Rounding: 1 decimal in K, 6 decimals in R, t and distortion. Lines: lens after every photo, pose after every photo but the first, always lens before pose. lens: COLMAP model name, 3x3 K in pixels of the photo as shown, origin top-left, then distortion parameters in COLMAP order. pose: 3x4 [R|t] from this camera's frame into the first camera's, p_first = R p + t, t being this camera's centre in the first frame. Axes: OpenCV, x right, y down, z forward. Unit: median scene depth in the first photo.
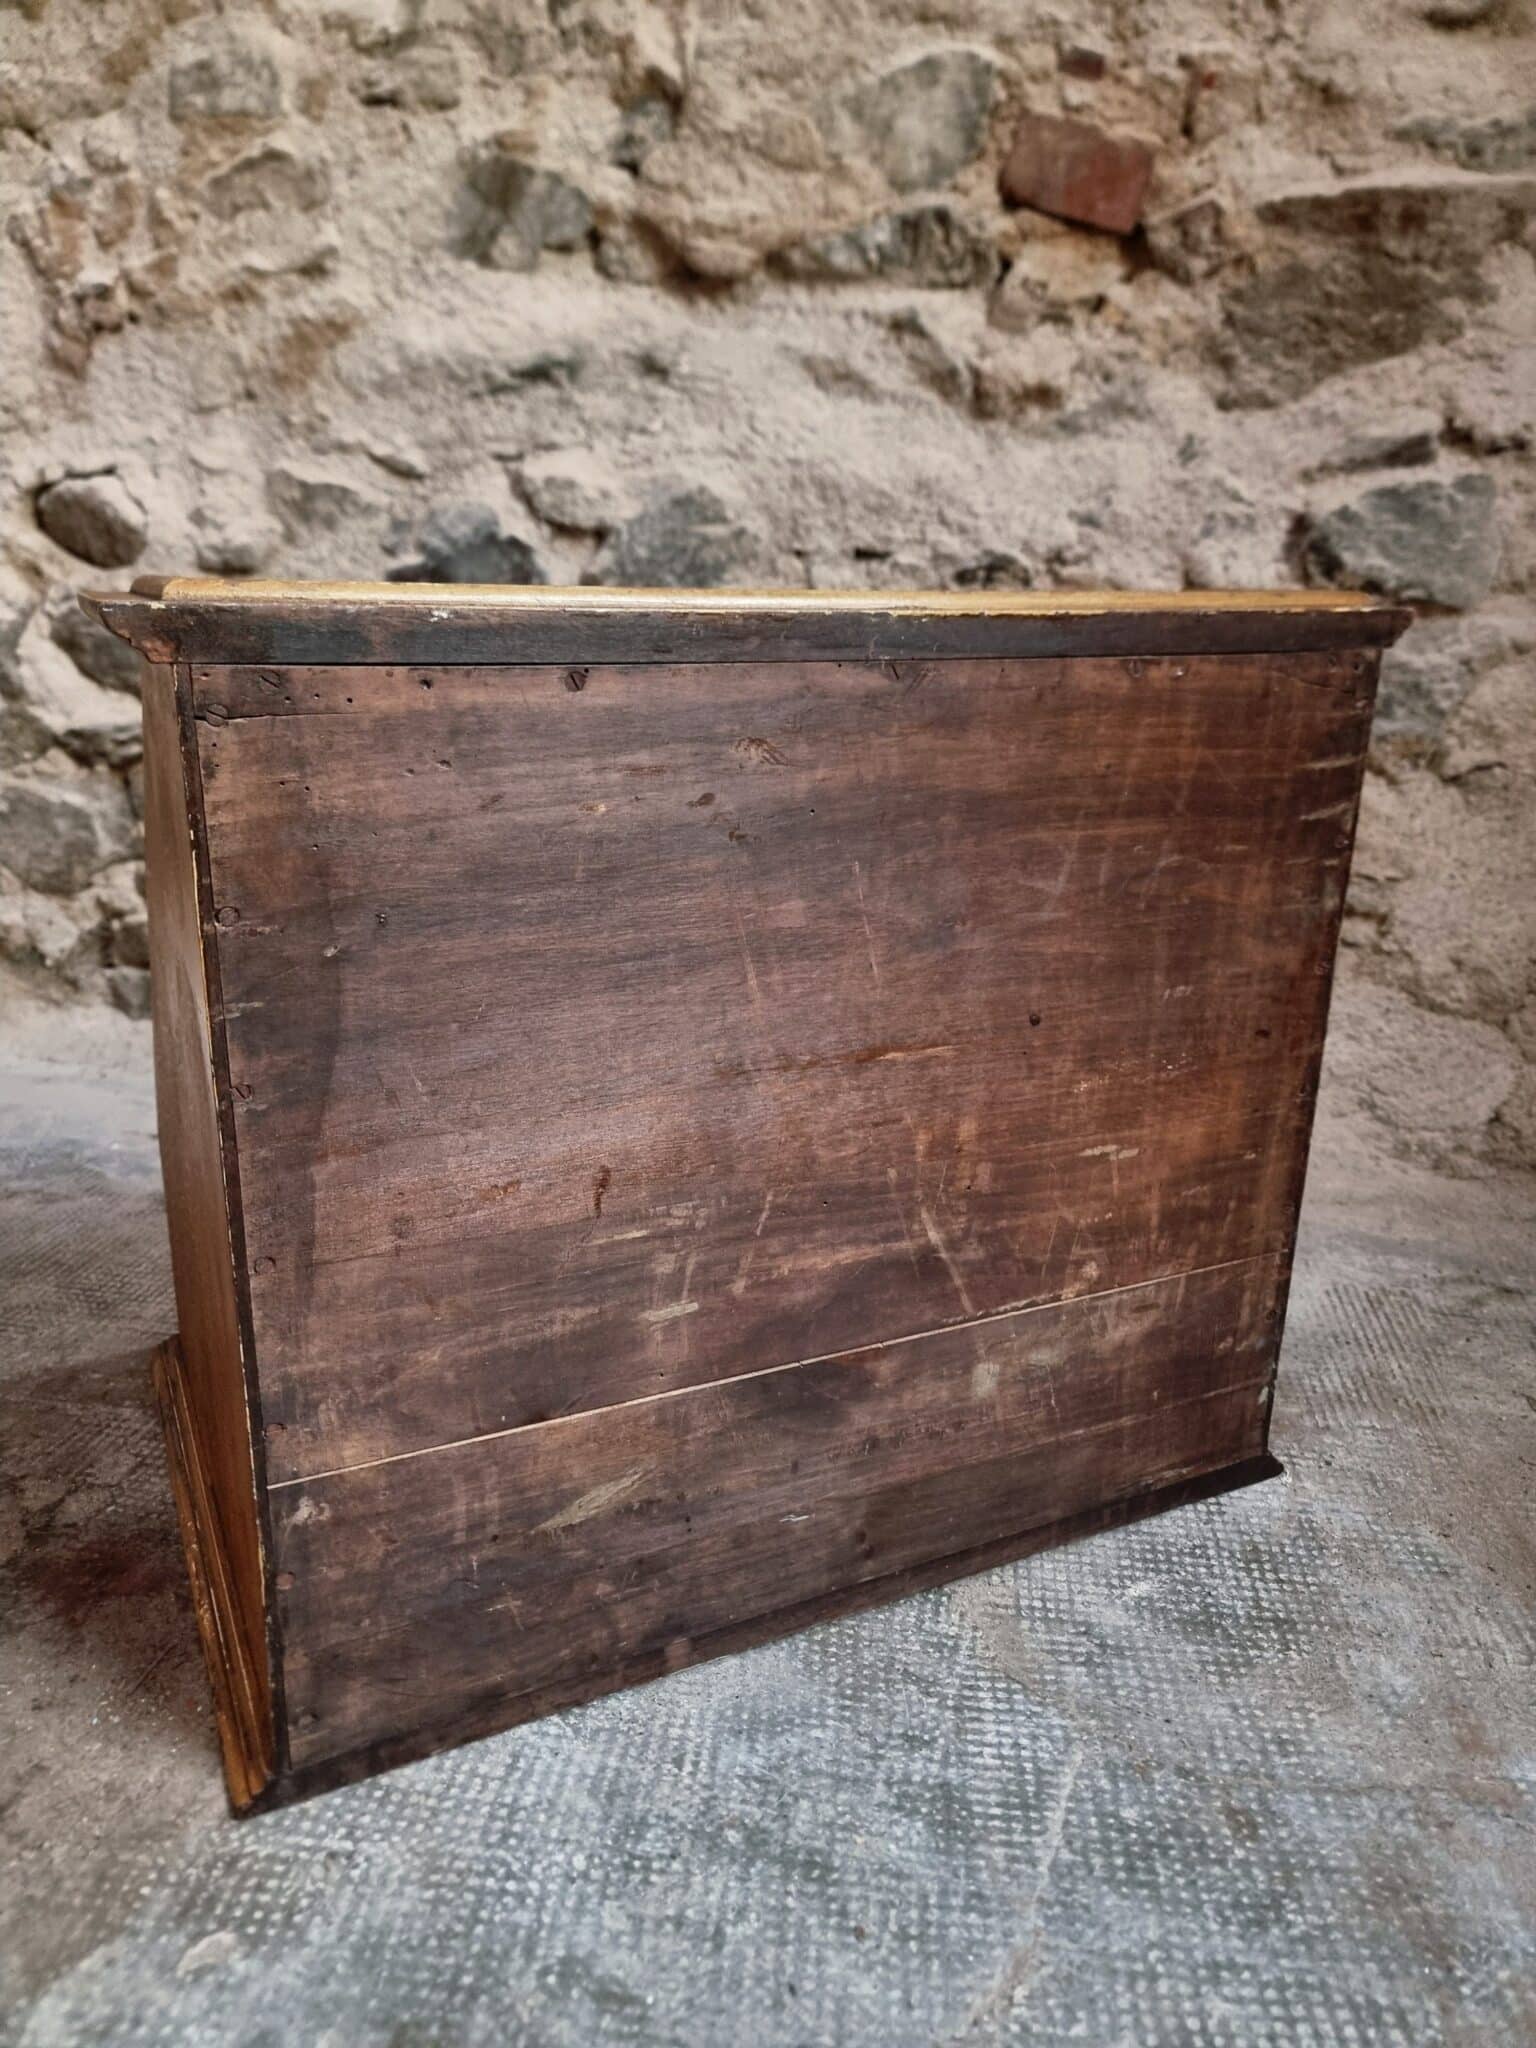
lens RADIAL K [[1427.5, 0, 748.7], [0, 1427.5, 1035.4], [0, 0, 1]] dist [0.051446, -0.054736]
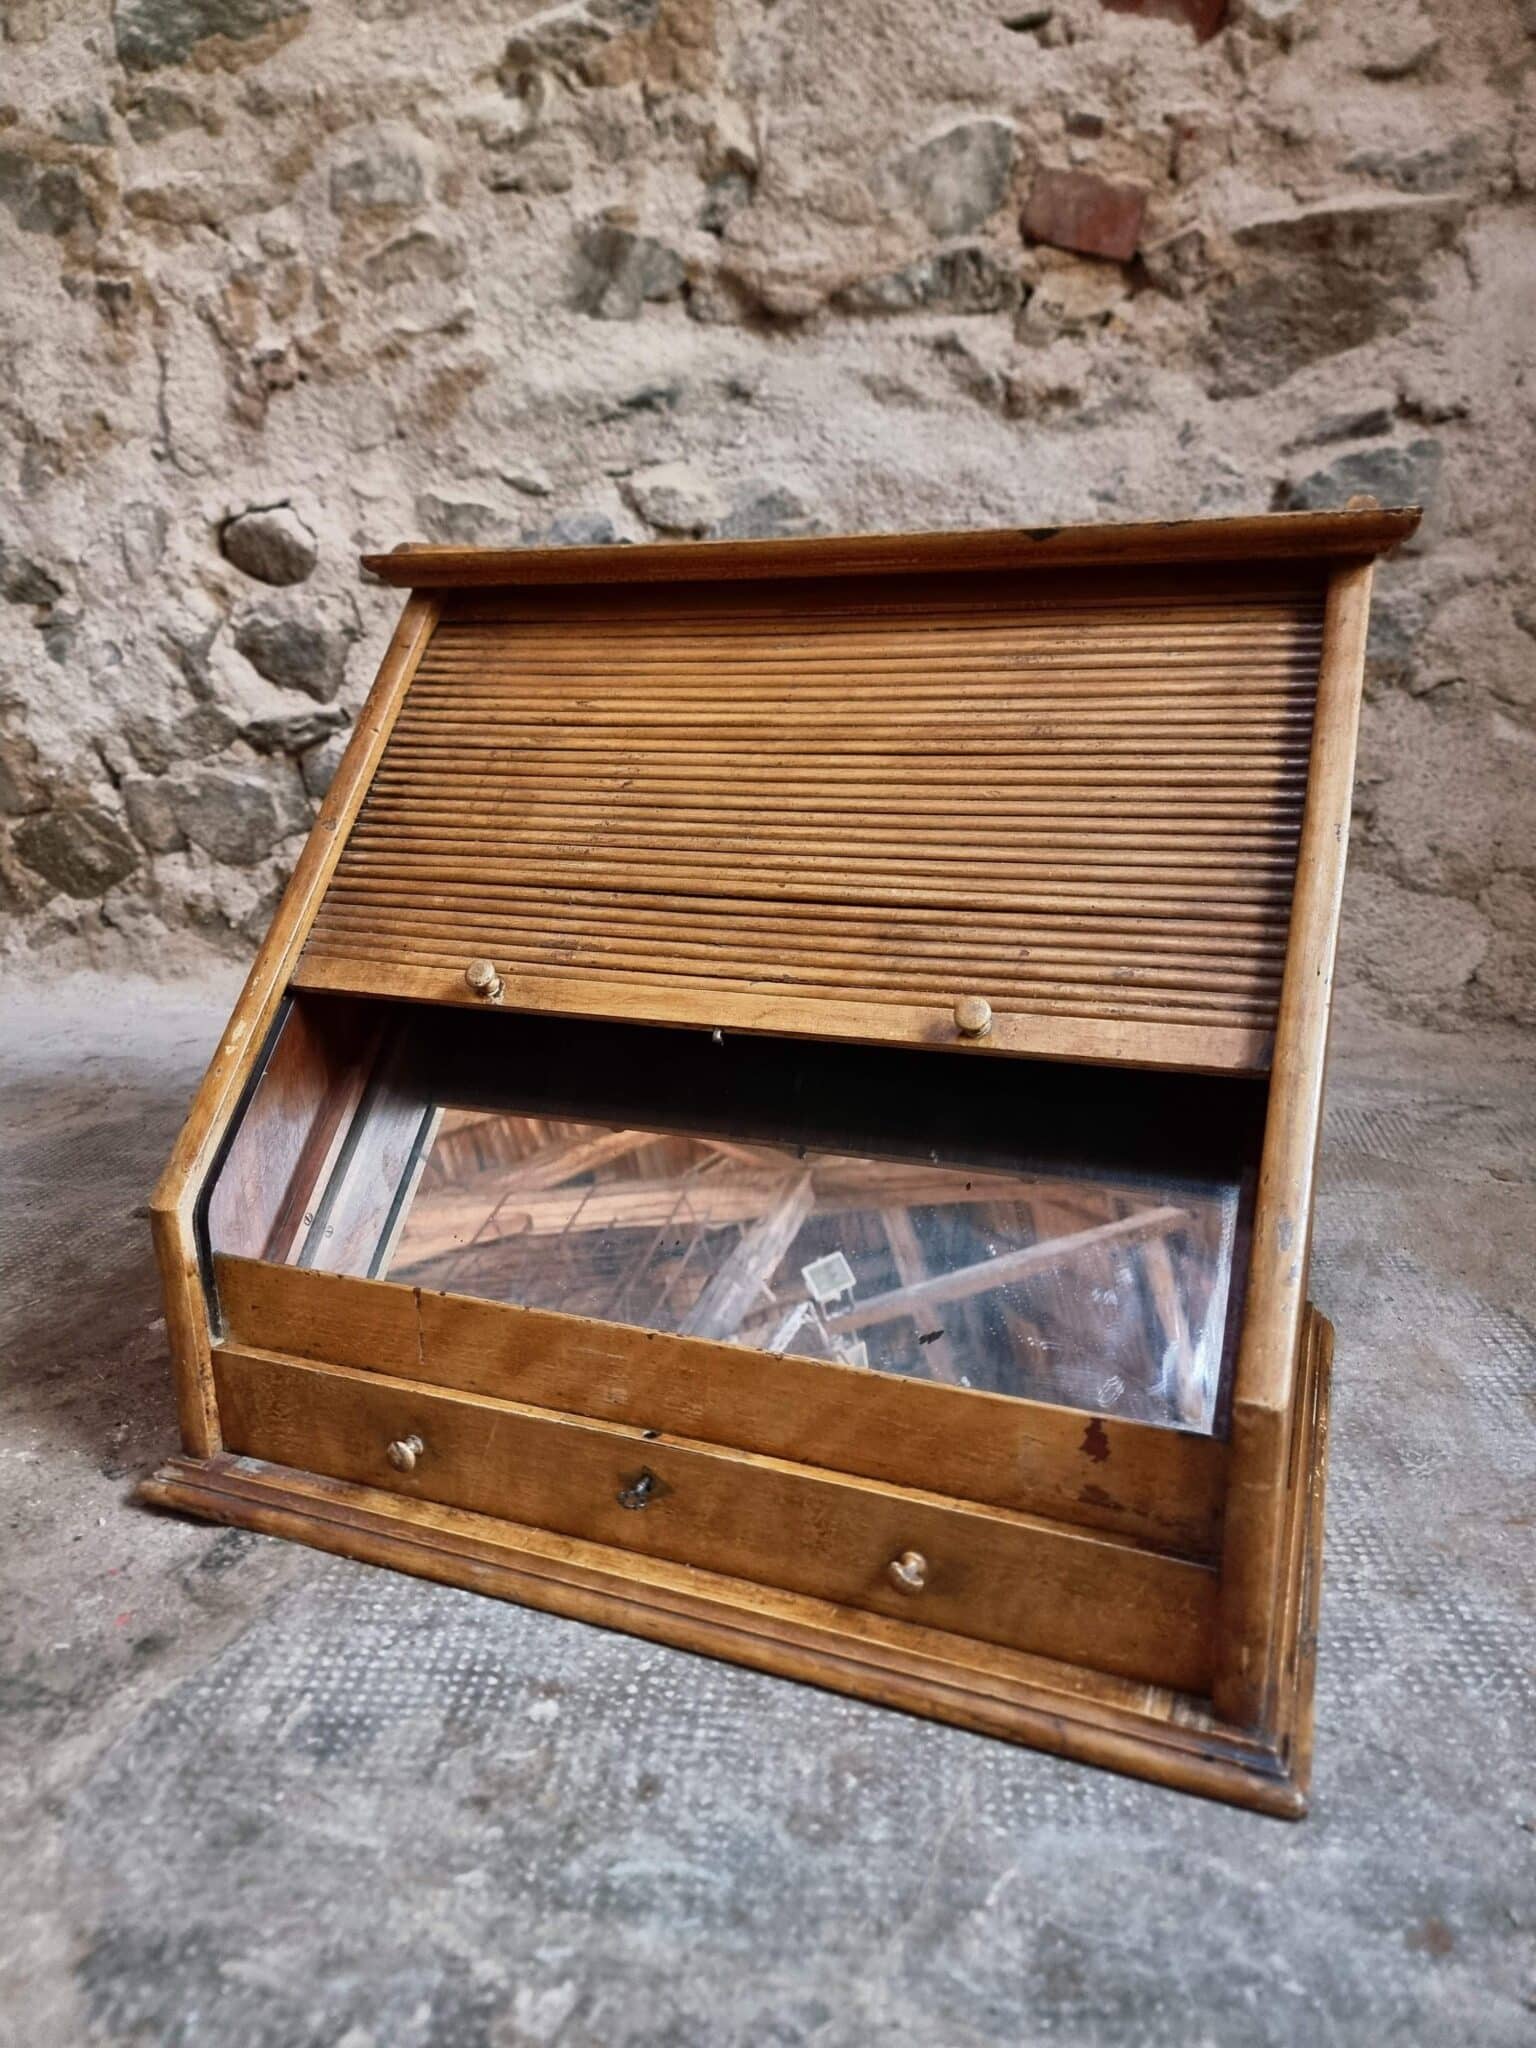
lens RADIAL K [[1426.1, 0, 738.6], [0, 1426.1, 1036.8], [0, 0, 1]] dist [0.051138, -0.048752]
pose [[0.998629, -0.038551, -0.035422, -0.046296], [0.037856, 0.999081, -0.020095, 0.107551], [0.036164, 0.018727, 0.999170, -0.209263]]
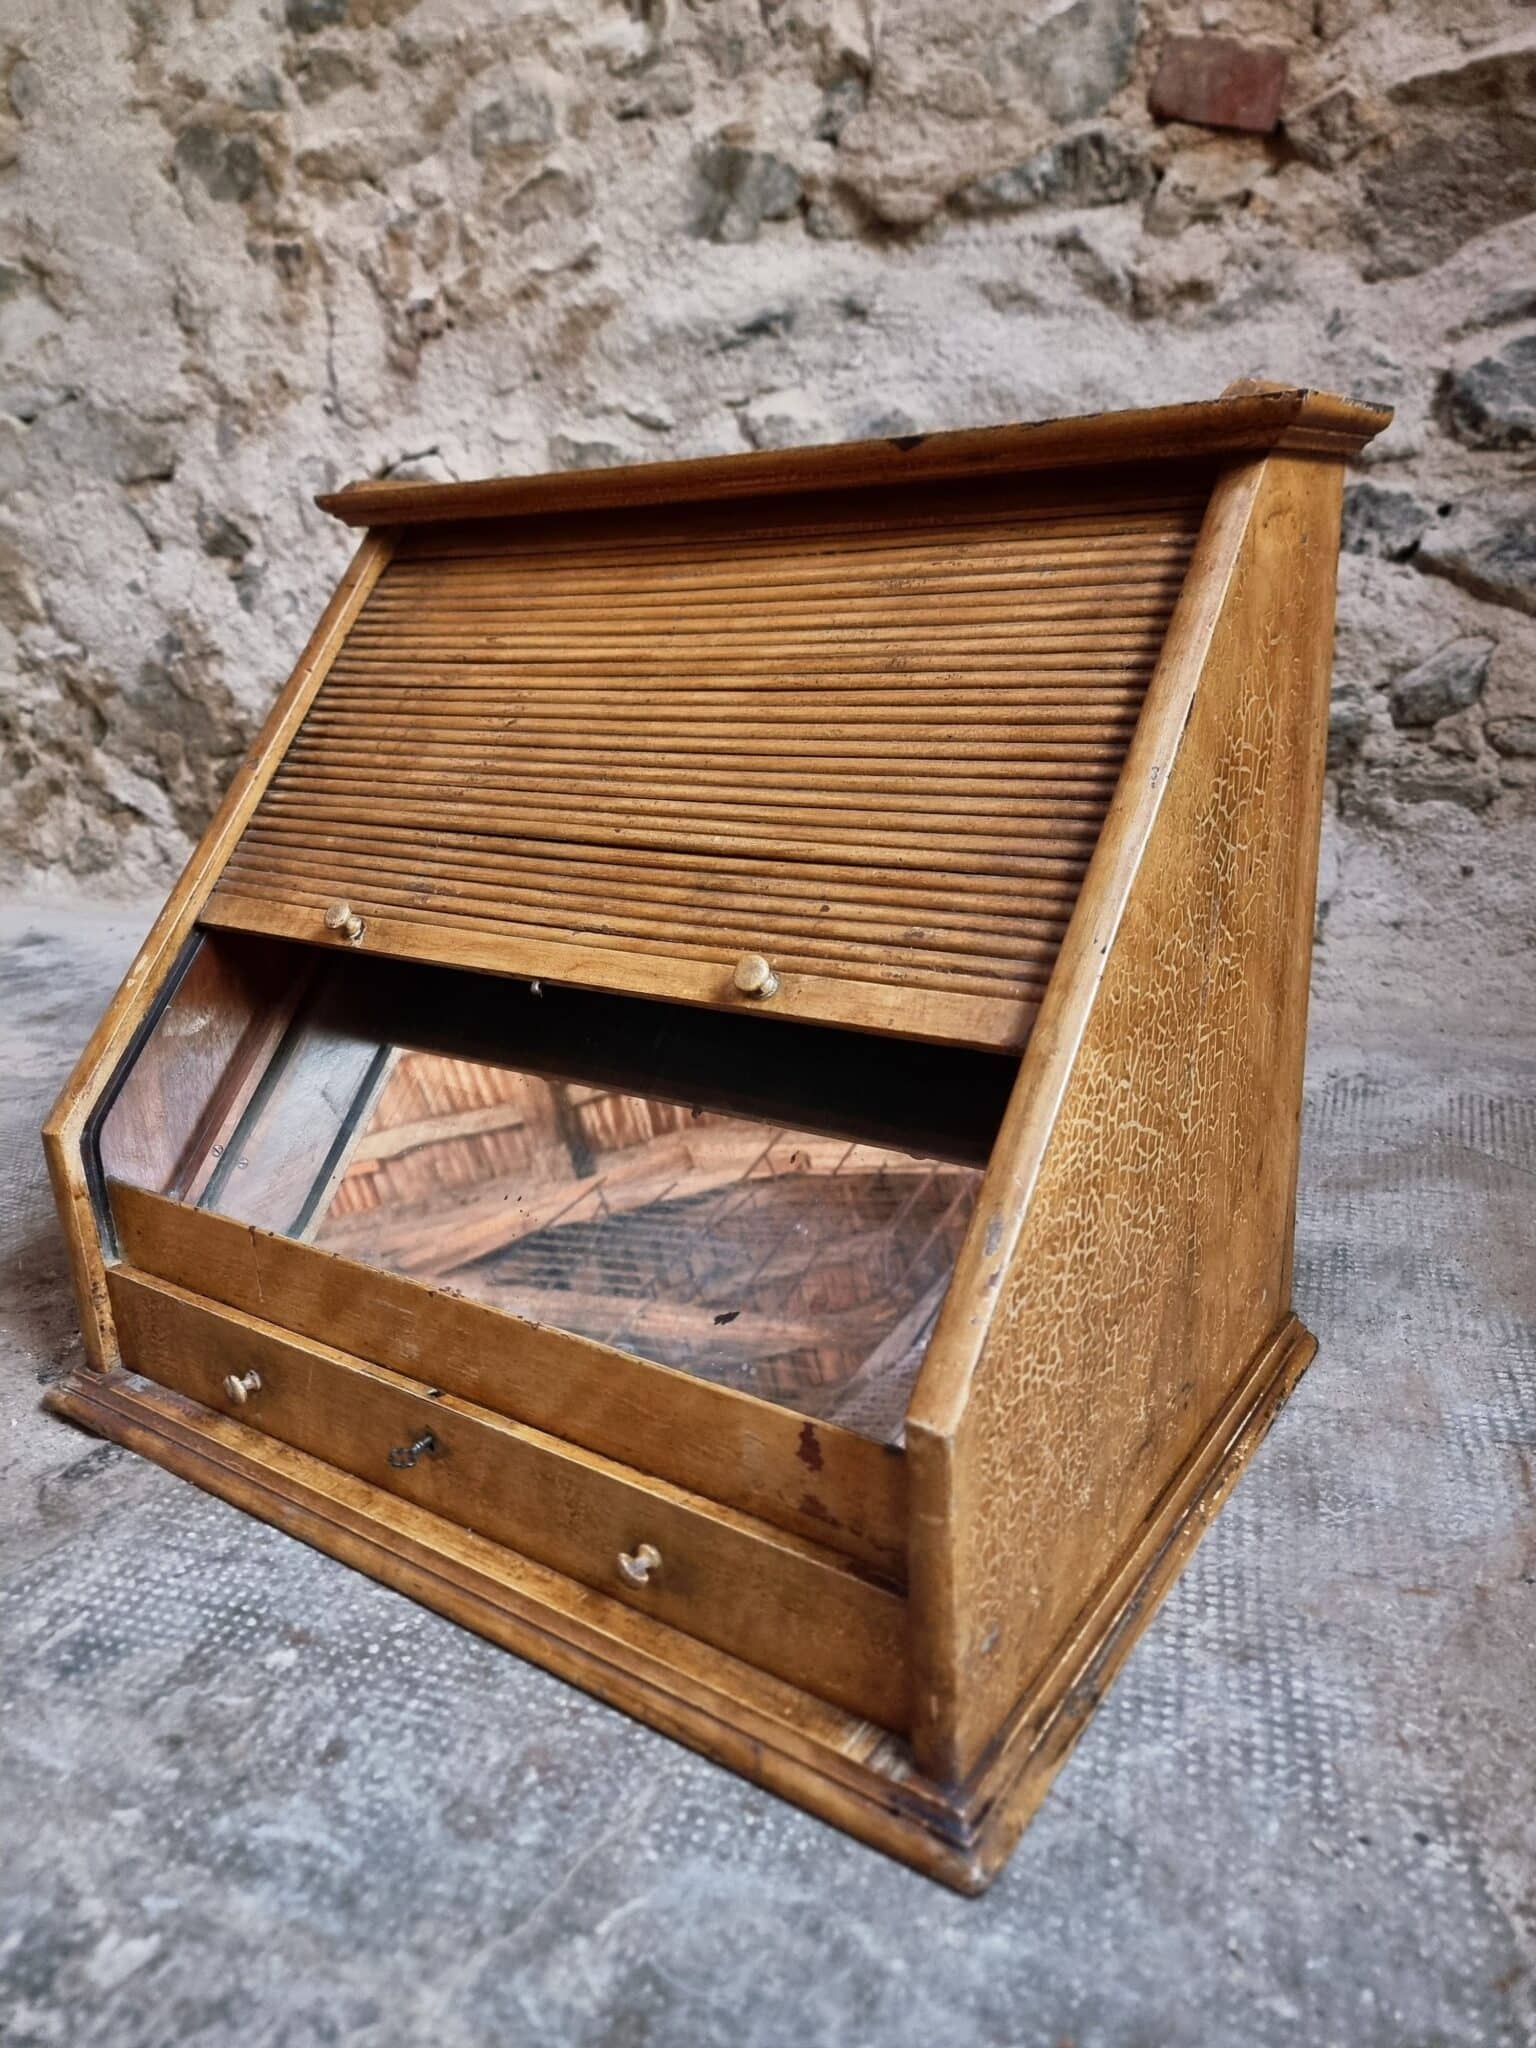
lens RADIAL K [[1428.7, 0, 749.3], [0, 1428.7, 1017.1], [0, 0, 1]] dist [0.049499, -0.046744]
pose [[0.968049, 0.002727, -0.250745, 0.151297], [-0.002467, 0.999996, 0.001349, 0.106035], [0.250748, -0.000687, 0.968052, -0.146272]]
